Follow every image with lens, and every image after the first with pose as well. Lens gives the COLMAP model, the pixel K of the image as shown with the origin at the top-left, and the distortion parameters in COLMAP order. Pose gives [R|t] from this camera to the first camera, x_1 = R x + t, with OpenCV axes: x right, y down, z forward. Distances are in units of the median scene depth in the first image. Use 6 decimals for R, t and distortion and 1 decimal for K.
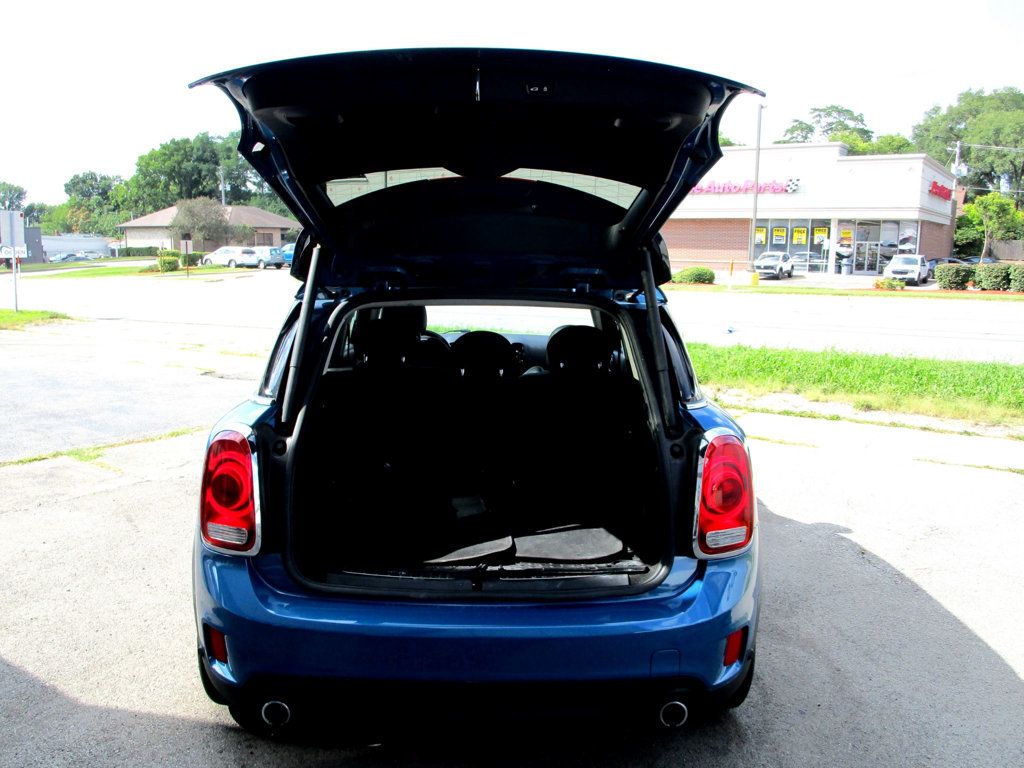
lens RADIAL K [[868.1, 0, 512.5], [0, 868.1, 386.3], [0, 0, 1]] dist [-0.052338, 0.004151]
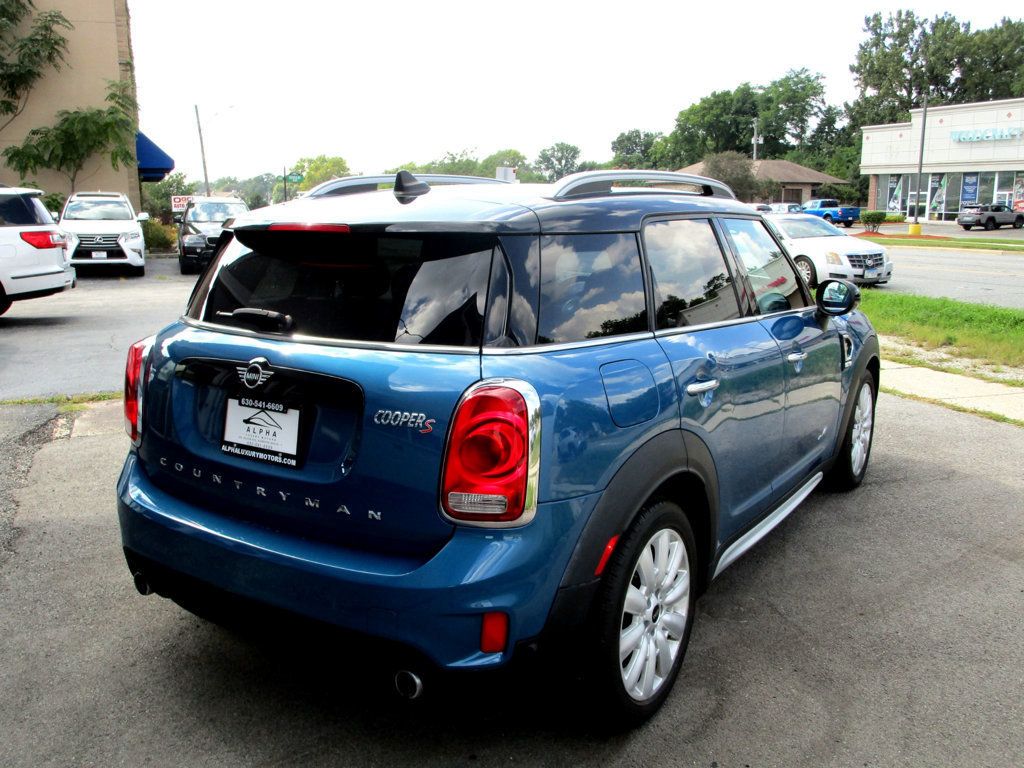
lens RADIAL K [[921.1, 0, 507.5], [0, 921.1, 389.1], [0, 0, 1]] dist [-0.036334, -0.009967]
pose [[0.826648, 0.105281, -0.552783, 0.173512], [-0.084145, 0.994424, 0.063561, -0.000231], [0.556393, -0.006029, 0.830897, 0.056262]]
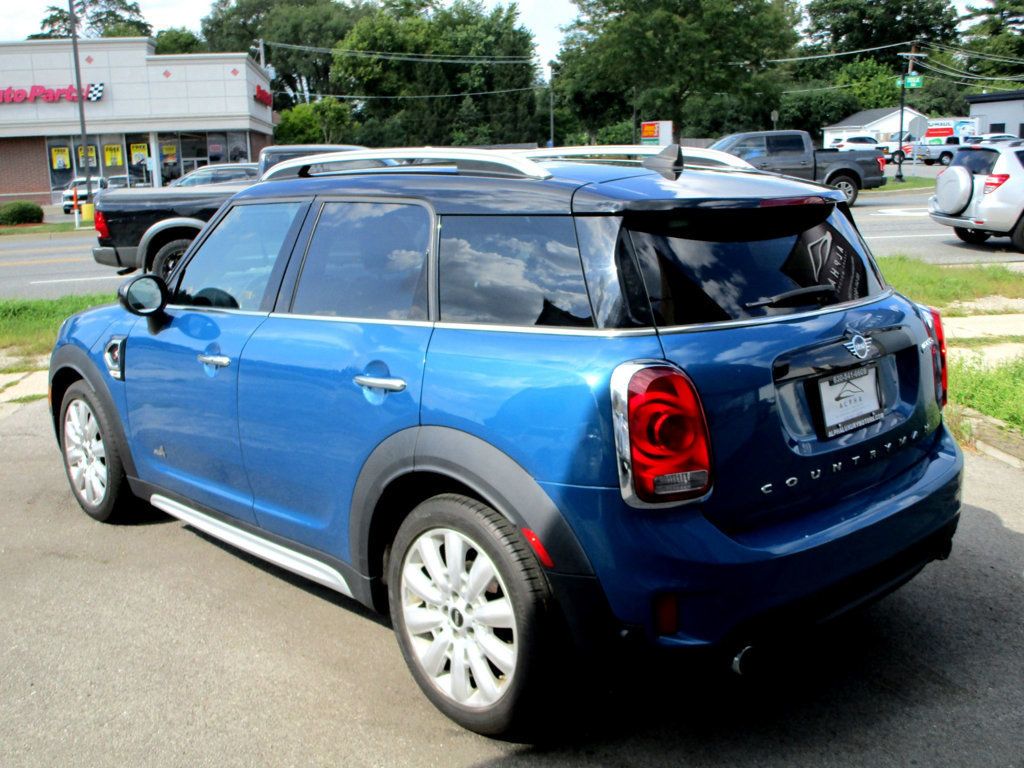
lens RADIAL K [[1086.2, 0, 507.0], [0, 1086.2, 382.8], [0, 0, 1]] dist [-0.066196, 0.000000]
pose [[0.745573, -0.165054, 0.645661, -0.255940], [0.141878, 0.985946, 0.088210, -0.011399], [-0.651147, 0.025838, 0.758512, 0.062347]]
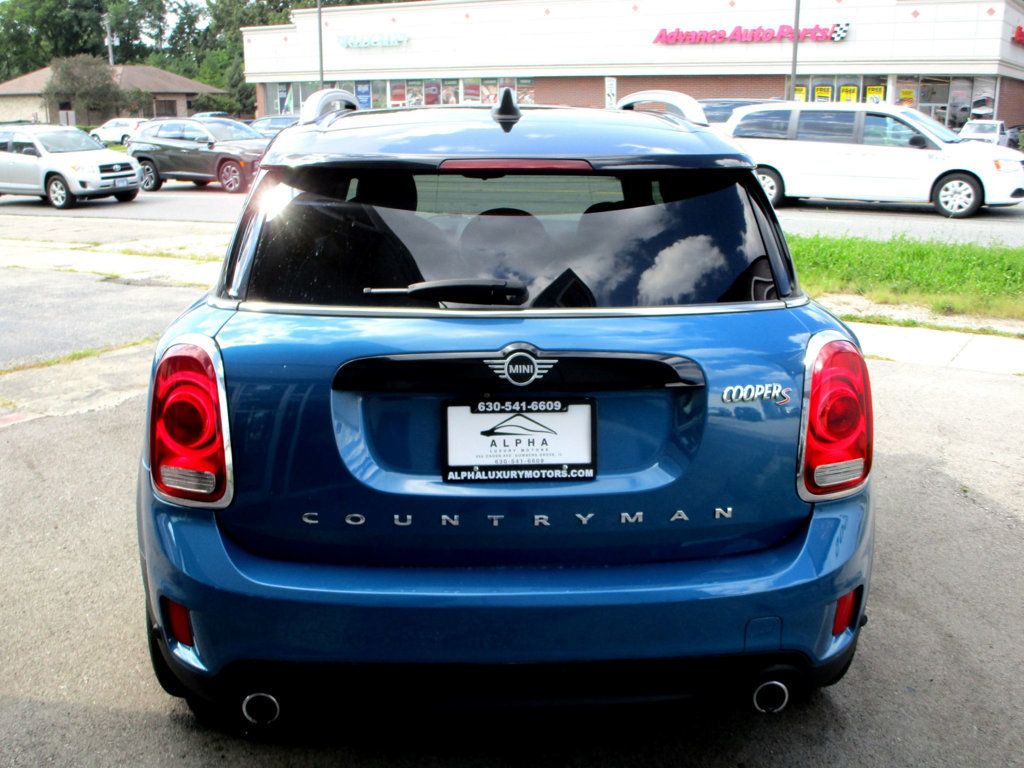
lens RADIAL K [[1086.2, 0, 510.6], [0, 1086.2, 388.6], [0, 0, 1]] dist [-0.066196, 0.000000]
pose [[0.999601, -0.015495, 0.023615, -0.014819], [0.013338, 0.995951, 0.088906, 0.002239], [-0.024897, -0.088556, 0.995760, 0.011509]]
